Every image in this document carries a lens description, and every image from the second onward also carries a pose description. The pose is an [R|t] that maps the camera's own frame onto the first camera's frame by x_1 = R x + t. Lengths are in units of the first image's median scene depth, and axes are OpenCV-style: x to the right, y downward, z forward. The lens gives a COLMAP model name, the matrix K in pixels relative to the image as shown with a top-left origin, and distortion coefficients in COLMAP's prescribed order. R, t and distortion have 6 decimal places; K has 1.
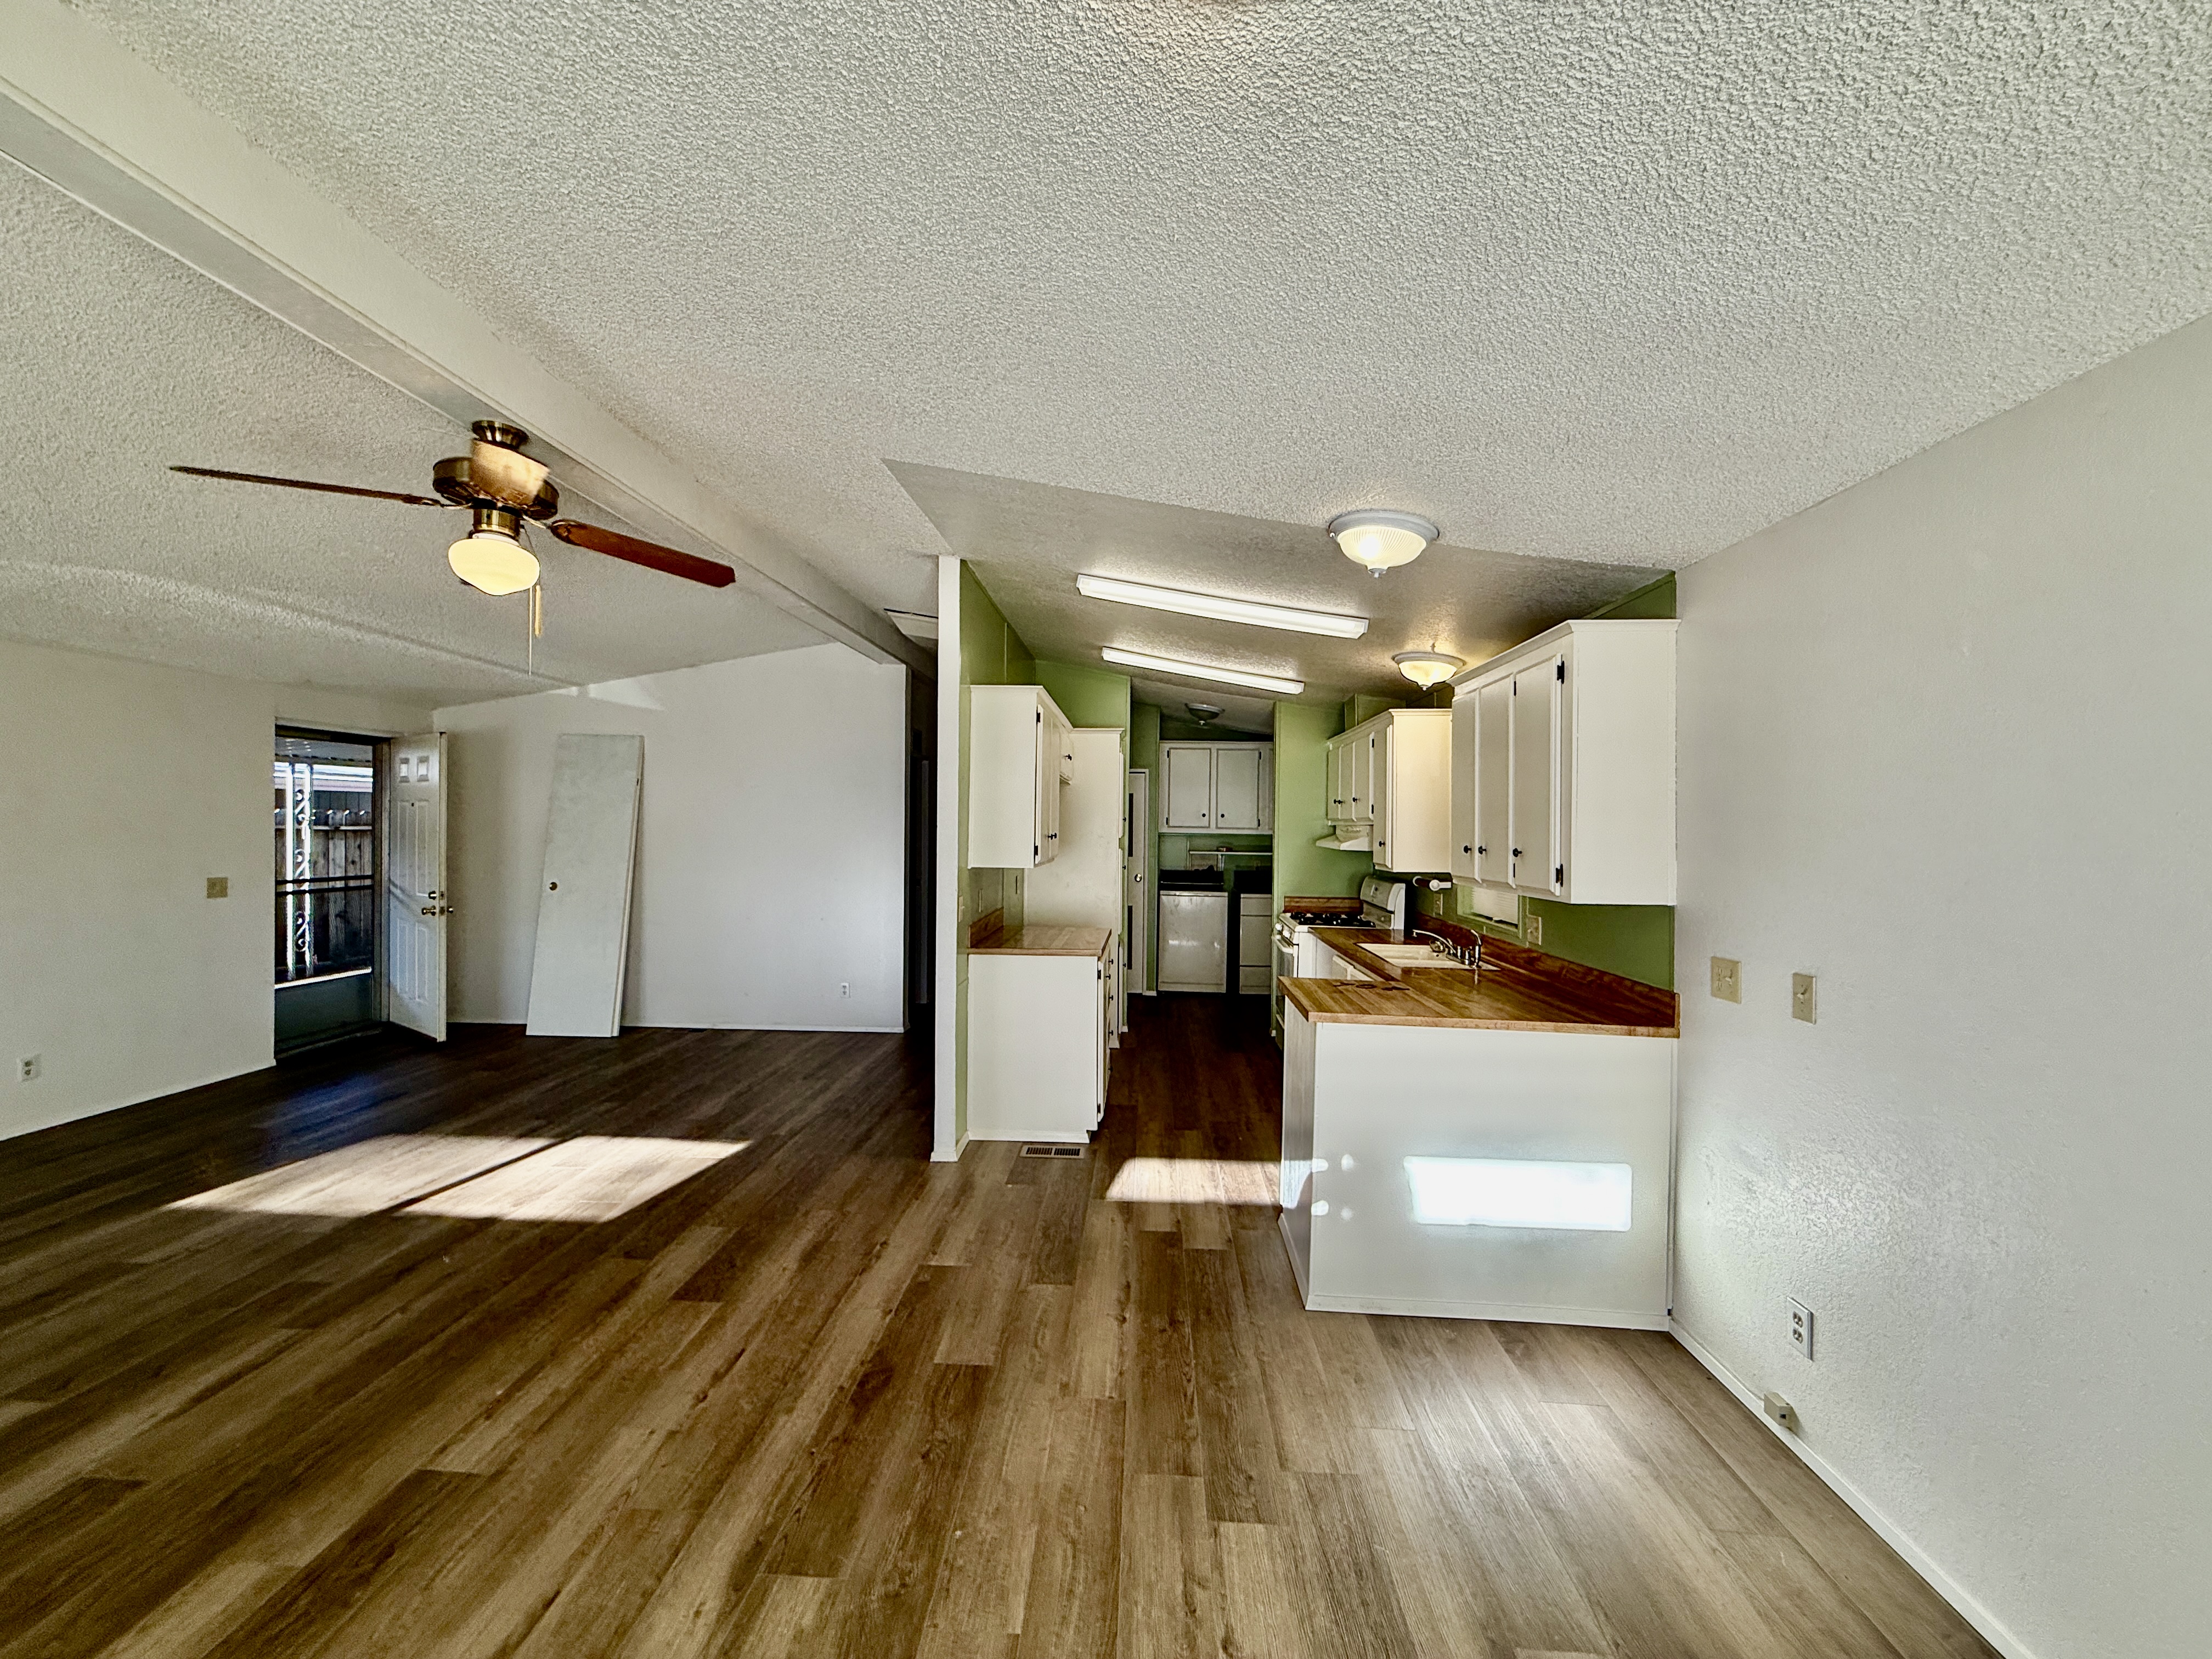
lens RADIAL K [[881.7, 0, 1100.2], [0, 881.7, 833.6], [0, 0, 1]] dist [0.000289, 0.000305]
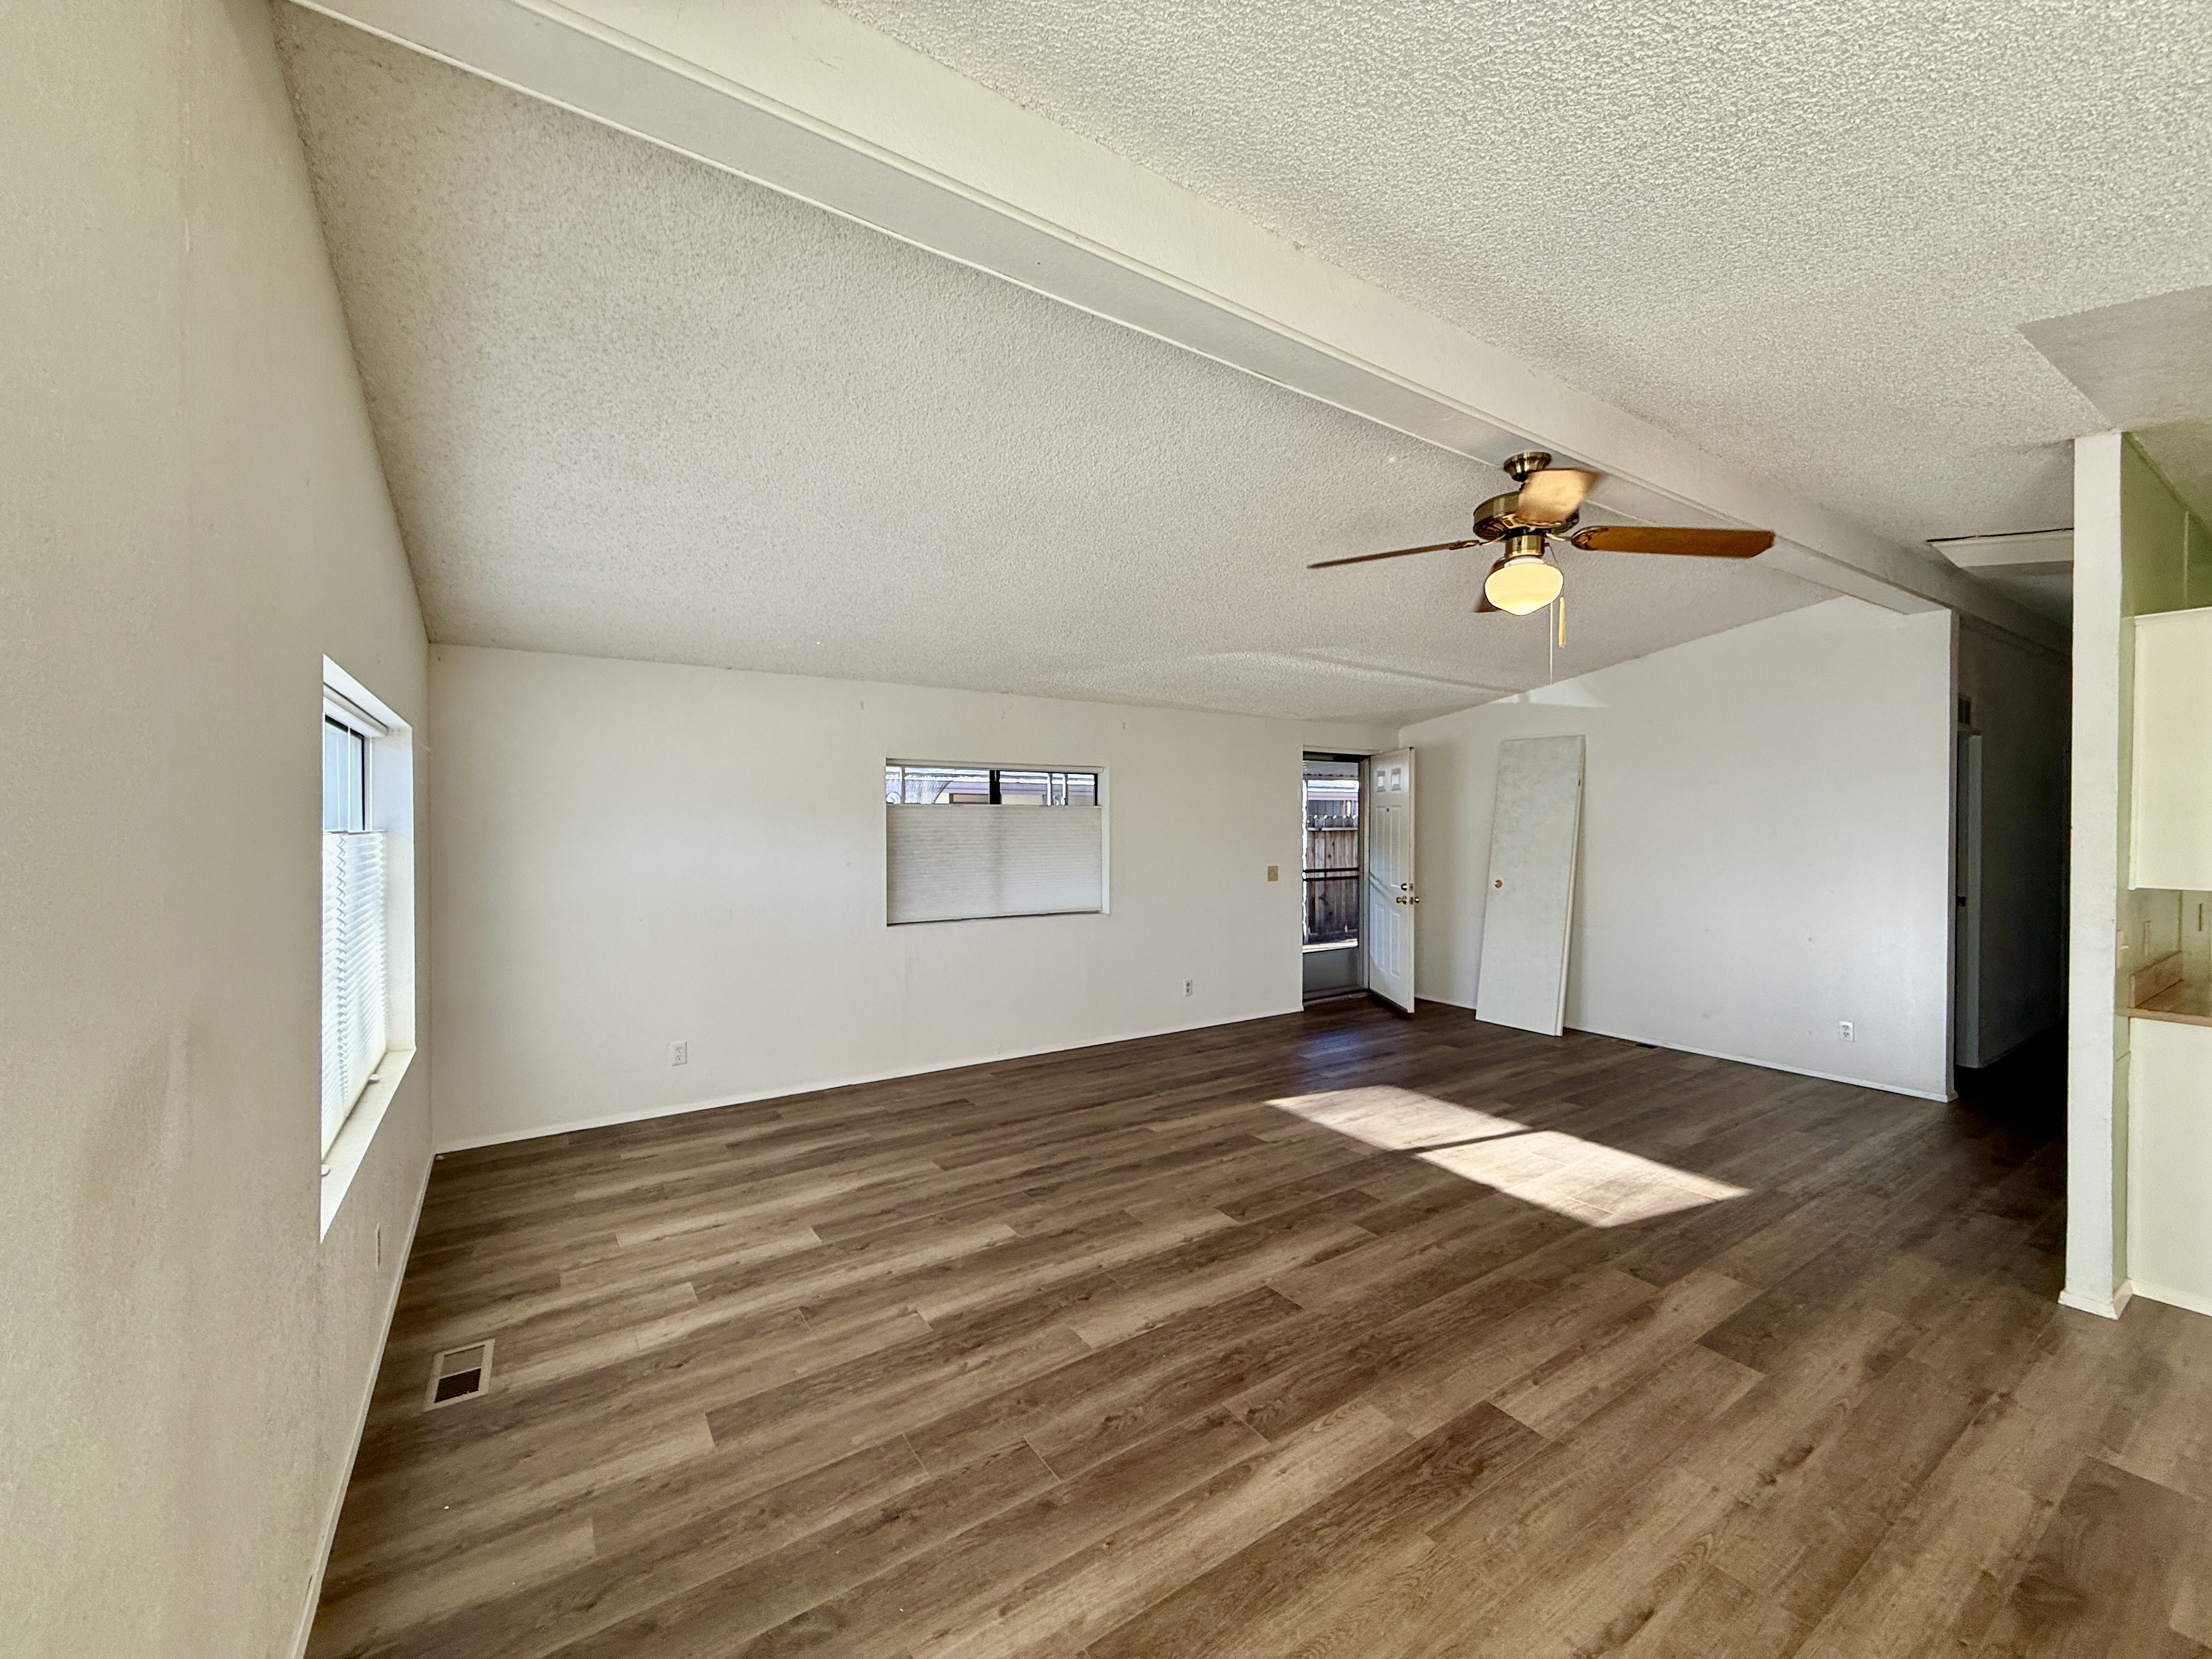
lens RADIAL K [[881.7, 0, 1100.2], [0, 881.7, 833.6], [0, 0, 1]] dist [0.000289, 0.000305]
pose [[0.596382, 0.002004, -0.802698, -0.100629], [-0.001698, 0.999998, 0.001235, -0.003287], [0.802699, 0.000626, 0.596384, -0.042367]]
